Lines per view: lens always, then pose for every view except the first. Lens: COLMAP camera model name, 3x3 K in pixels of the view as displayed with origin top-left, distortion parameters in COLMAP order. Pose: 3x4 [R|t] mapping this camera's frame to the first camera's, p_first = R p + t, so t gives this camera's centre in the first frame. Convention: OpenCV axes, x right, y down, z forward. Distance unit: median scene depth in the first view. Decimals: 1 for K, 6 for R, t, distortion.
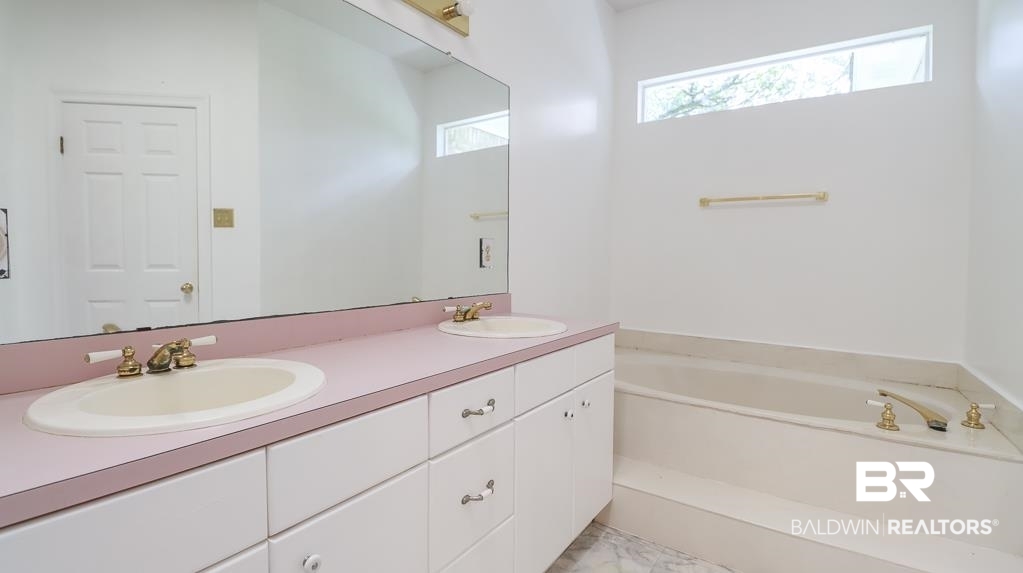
lens RADIAL K [[480.4, 0, 512.6], [0, 480.4, 282.3], [0, 0, 1]] dist [0.003254, -0.013231]
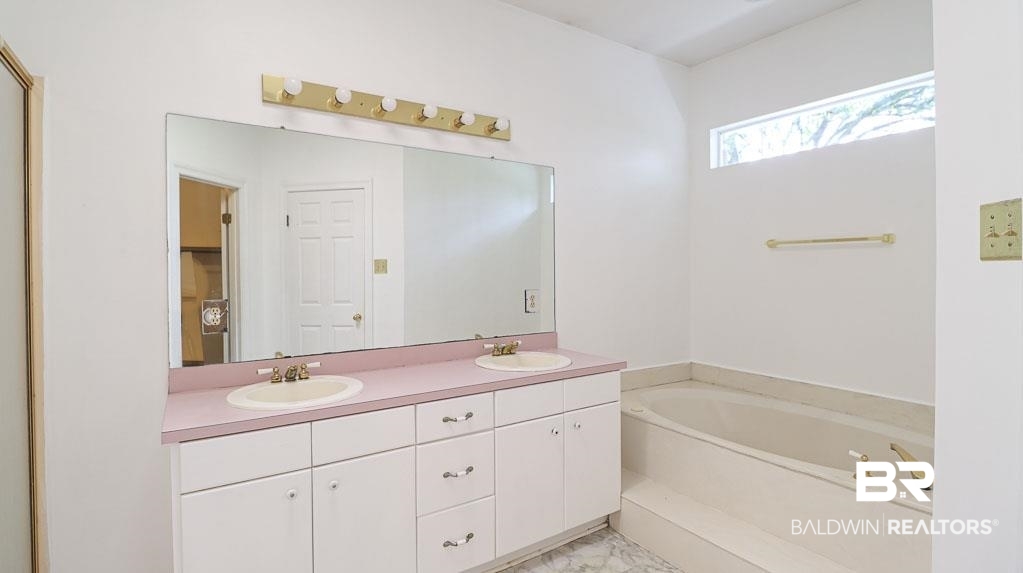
lens RADIAL K [[494.5, 0, 511.5], [0, 494.5, 286.5], [0, 0, 1]] dist [-0.002762, -0.000321]
pose [[0.928113, -0.001976, -0.372294, 0.416747], [-0.006261, 0.999762, -0.020916, -0.077877], [0.372246, 0.021743, 0.927879, -0.257631]]
